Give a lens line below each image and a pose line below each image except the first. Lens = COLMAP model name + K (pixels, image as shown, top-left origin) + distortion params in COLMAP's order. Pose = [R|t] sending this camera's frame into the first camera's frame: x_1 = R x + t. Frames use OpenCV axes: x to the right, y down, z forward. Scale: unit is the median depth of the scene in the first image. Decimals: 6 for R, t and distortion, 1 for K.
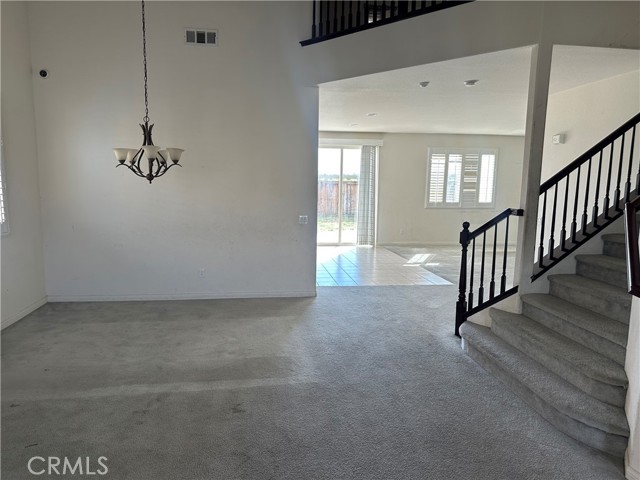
lens RADIAL K [[442.5, 0, 320.0], [0, 442.5, 240.0], [0, 0, 1]] dist [0.096957, -0.157319]
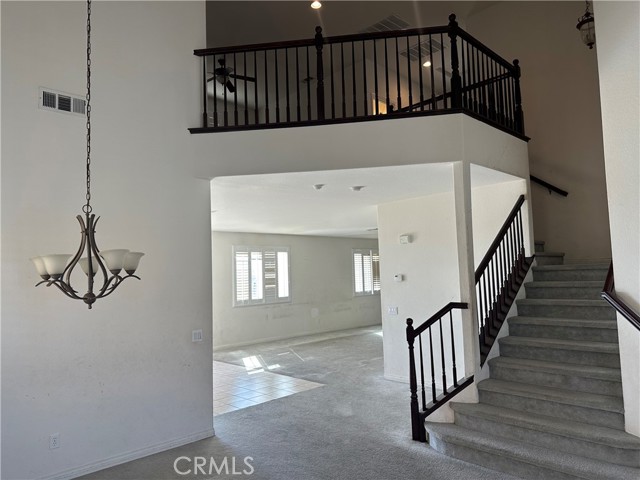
lens RADIAL K [[442.5, 0, 320.0], [0, 442.5, 240.0], [0, 0, 1]] dist [0.096957, -0.157319]
pose [[0.813182, 0.001611, 0.582008, -0.381983], [0.121801, 0.977382, -0.172886, -0.058111], [-0.569122, 0.211477, 0.794593, 0.243102]]
